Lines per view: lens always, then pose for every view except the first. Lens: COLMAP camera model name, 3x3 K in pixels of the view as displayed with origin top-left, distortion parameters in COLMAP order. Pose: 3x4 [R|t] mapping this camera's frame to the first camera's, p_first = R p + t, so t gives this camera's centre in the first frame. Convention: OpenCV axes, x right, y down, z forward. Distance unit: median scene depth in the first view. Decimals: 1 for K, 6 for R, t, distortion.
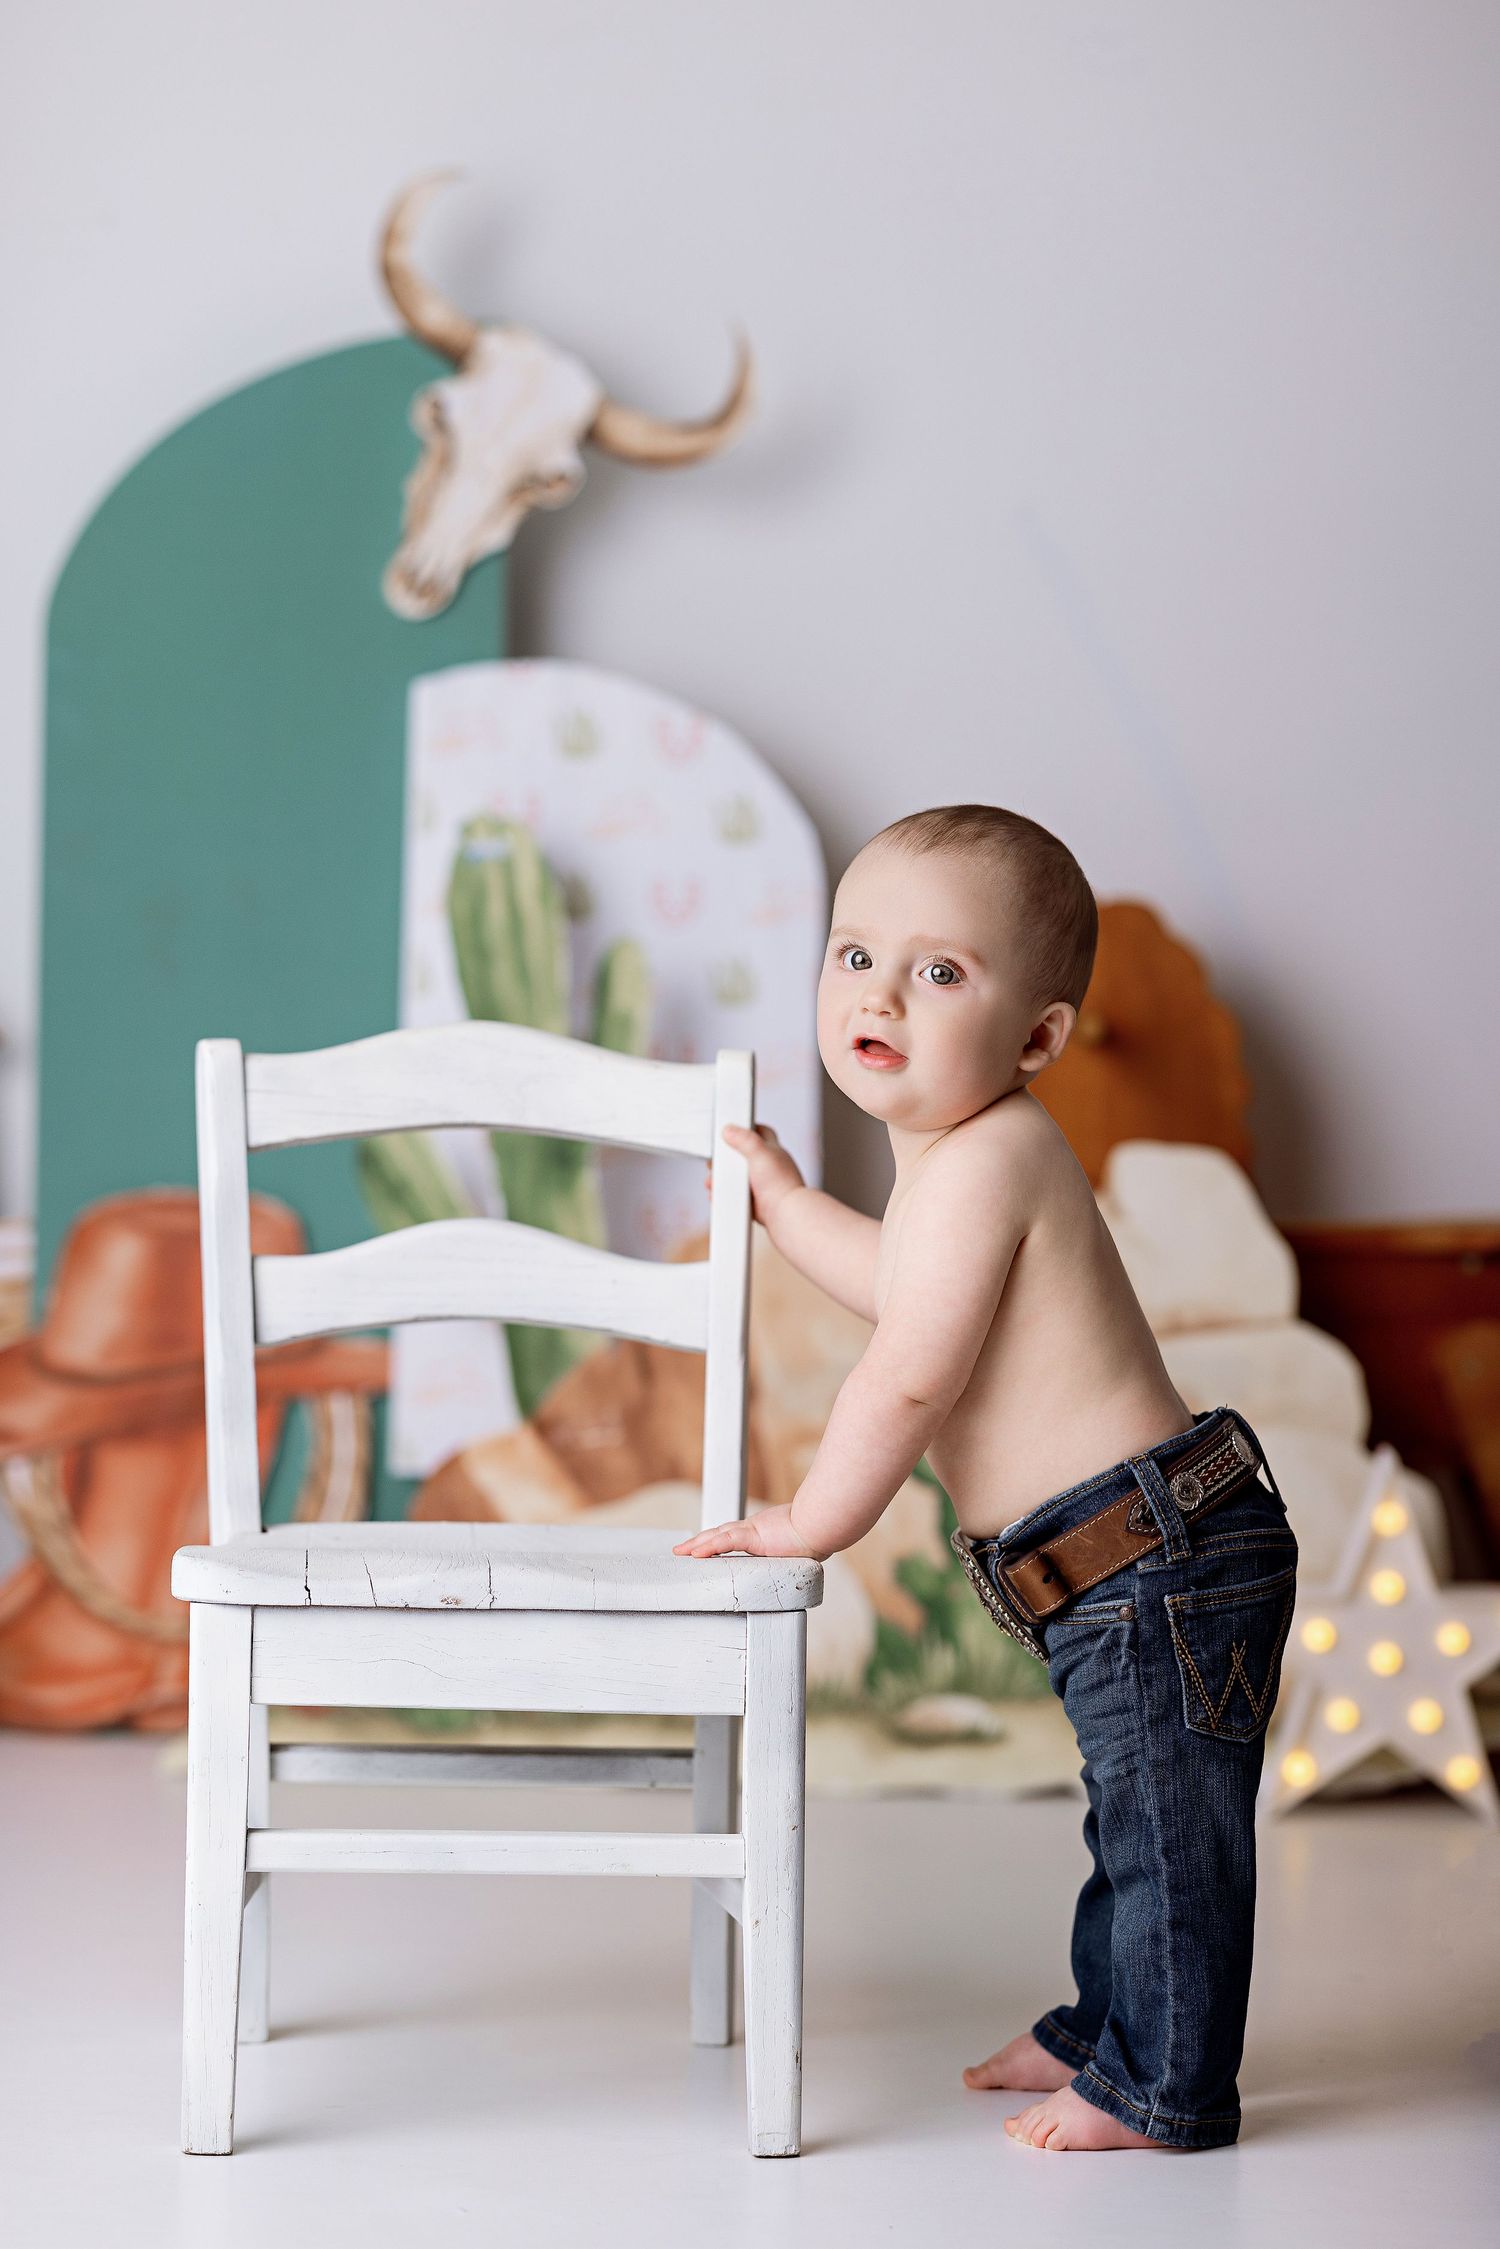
lens RADIAL K [[5667.1, 0, 750.0], [0, 5667.1, 1124.5], [0, 0, 1]] dist [-0.006629, -0.228013]
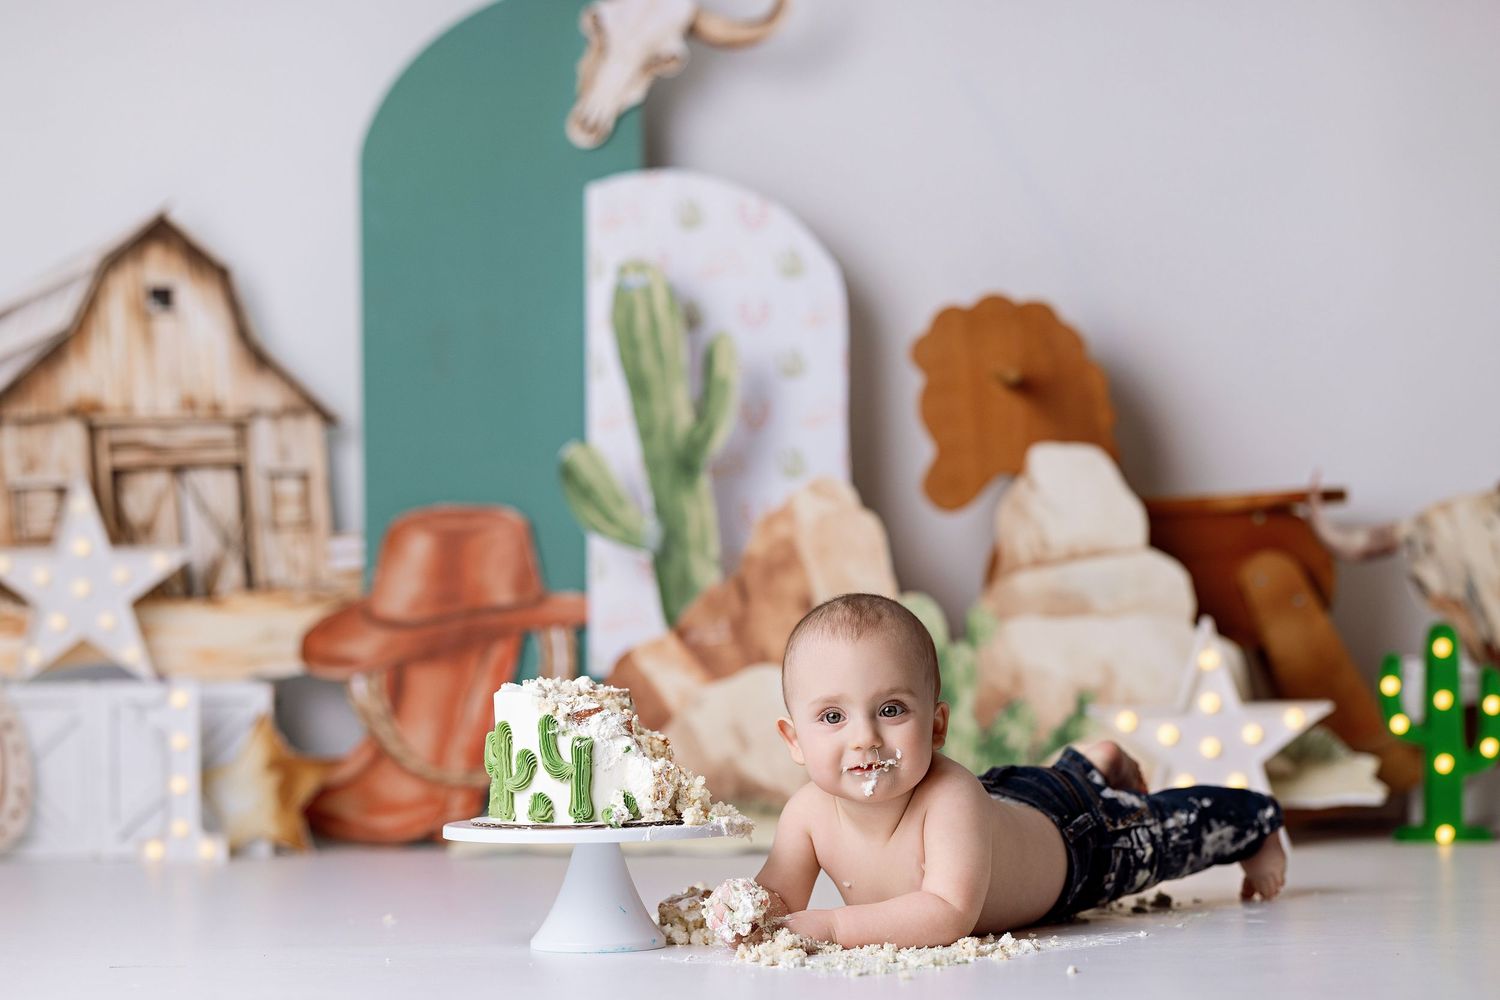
lens RADIAL K [[3779.8, 0, 750.0], [0, 3779.8, 500.0], [0, 0, 1]] dist [-0.006629, -0.228013]
pose [[0.998703, -0.039294, -0.032390, 0.018461], [0.037085, 0.997118, -0.066190, 0.084447], [0.034897, 0.064903, 0.997281, -0.068131]]
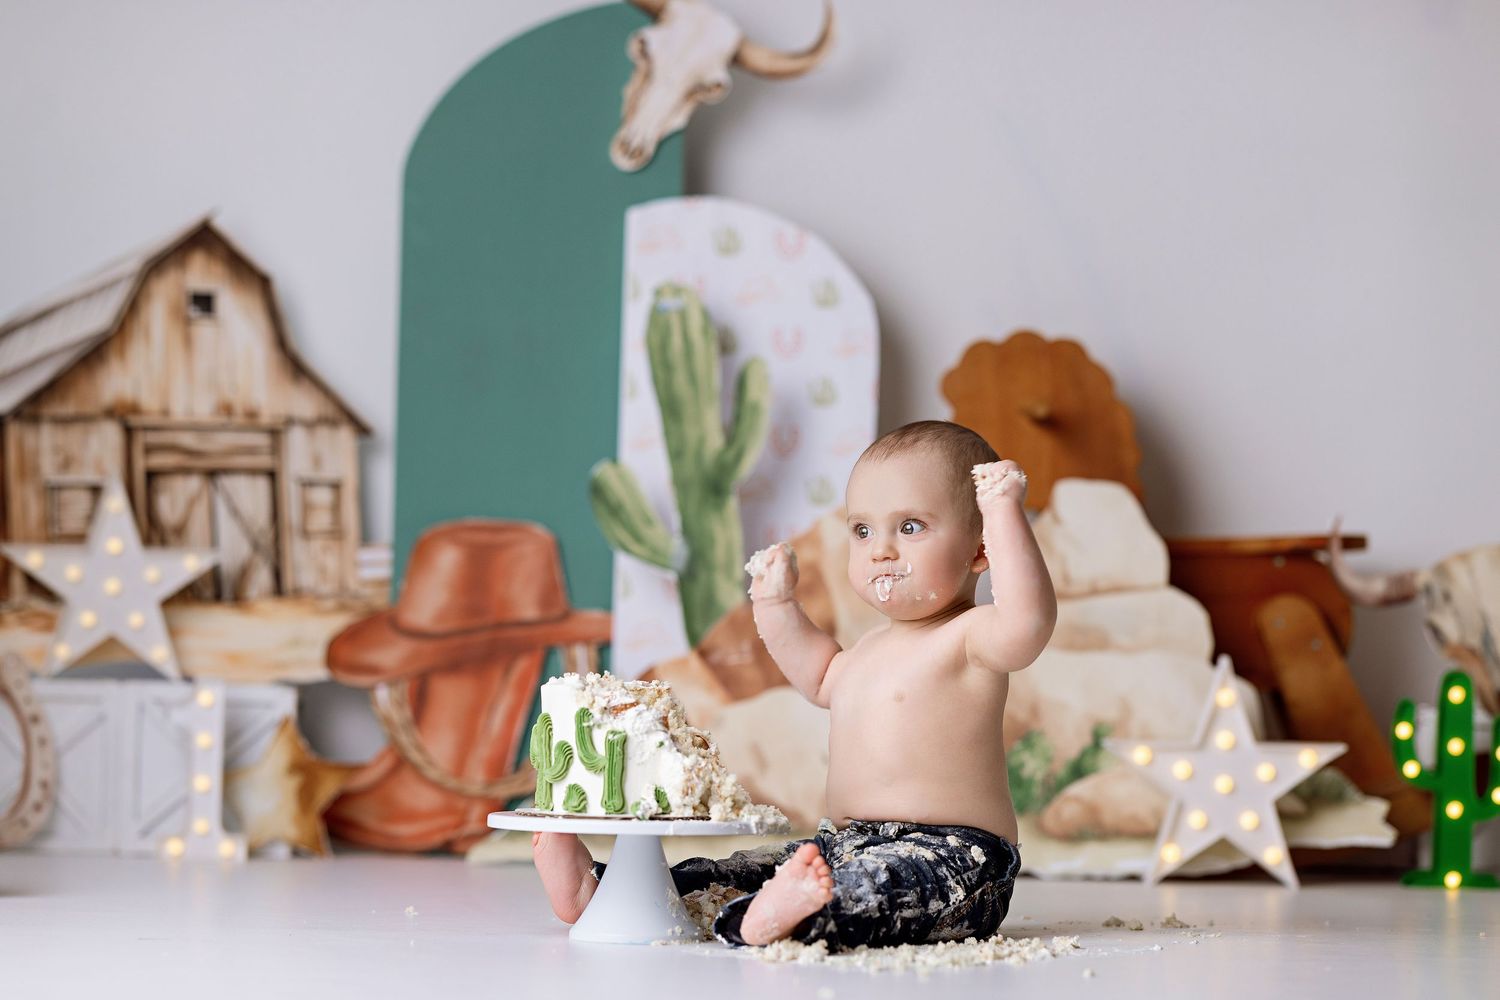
lens RADIAL K [[3779.8, 0, 750.0], [0, 3779.8, 500.0], [0, 0, 1]] dist [-0.006629, -0.228013]
pose [[0.999425, -0.001598, -0.033872, 0.012903], [-0.001254, 0.996464, -0.084014, 0.097353], [0.033887, 0.084008, 0.995889, -0.078924]]
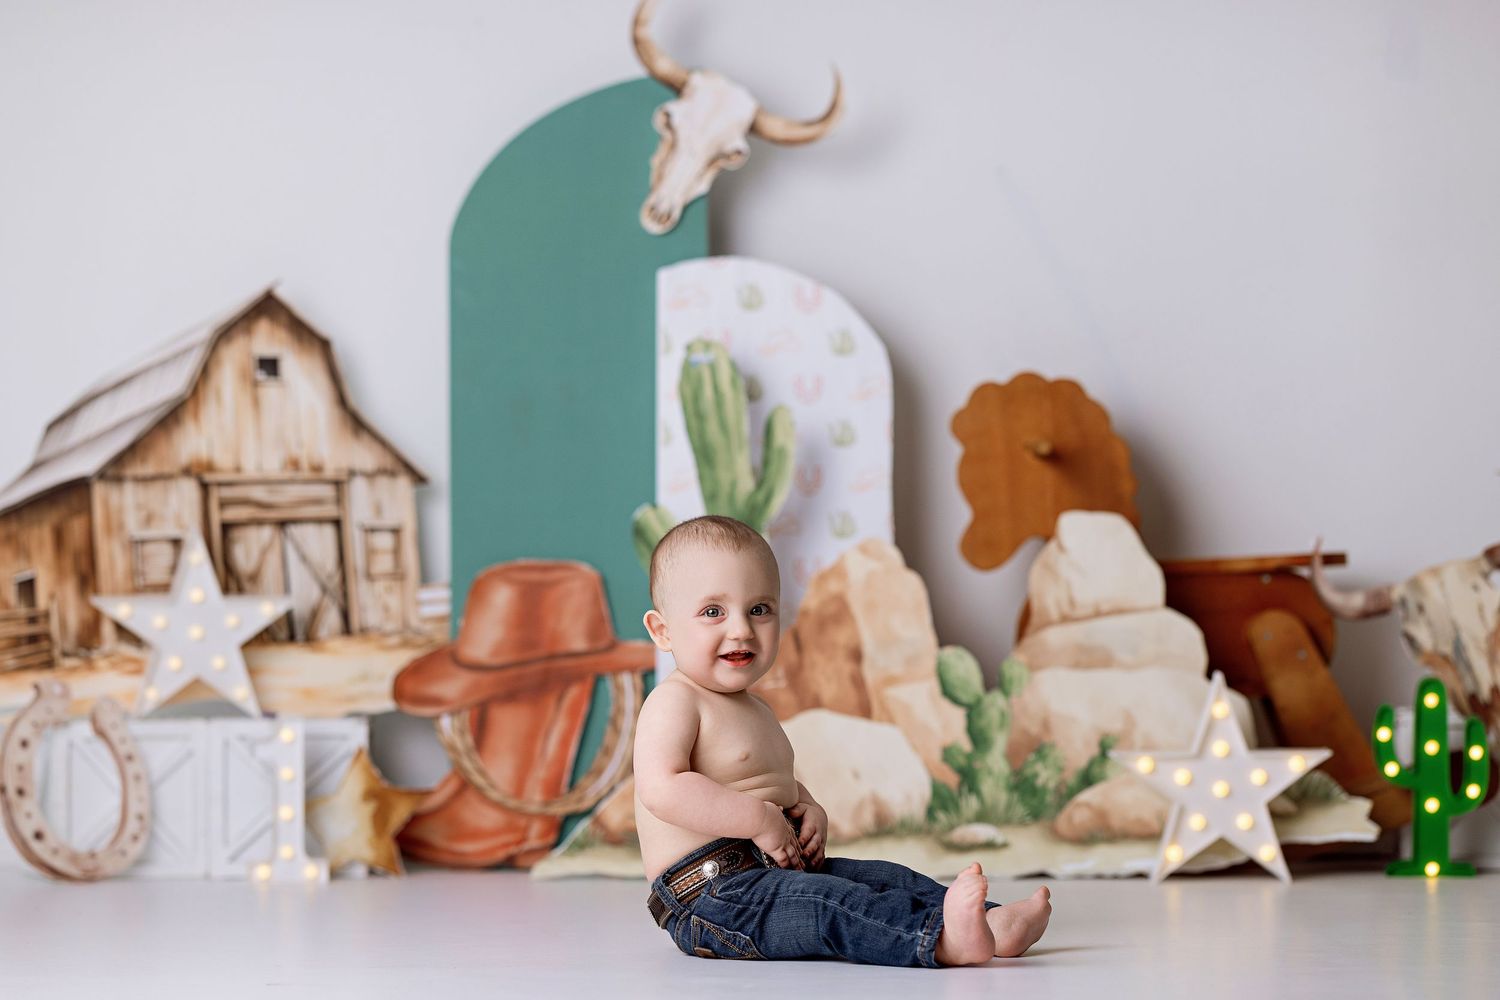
lens RADIAL K [[3779.8, 0, 750.0], [0, 3779.8, 500.0], [0, 0, 1]] dist [-0.006629, -0.228013]
pose [[0.999057, -0.029462, -0.031884, 0.005199], [0.027311, 0.997453, -0.065895, 0.072797], [0.033745, 0.064963, 0.997317, -0.176213]]
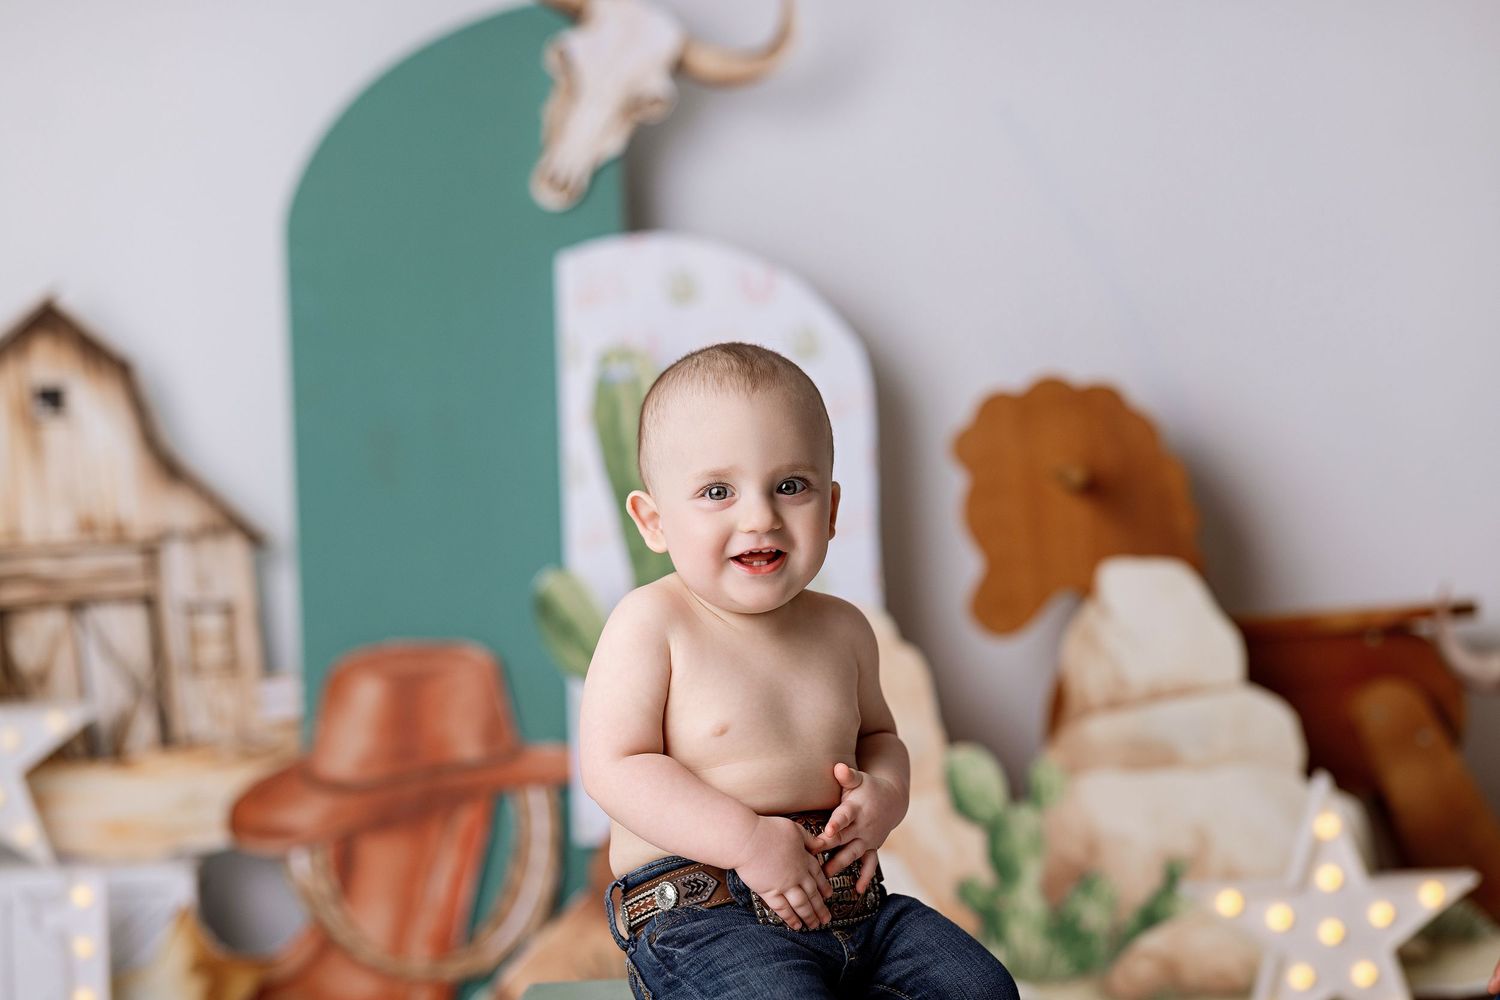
lens RADIAL K [[3835.6, 0, 750.0], [0, 3835.6, 500.0], [0, 0, 1]] dist [-0.016336, -0.047399]
pose [[0.997826, -0.062404, -0.021181, 0.001924], [0.061373, 0.997042, -0.046268, 0.025017], [0.024006, 0.044867, 0.998704, 0.092127]]
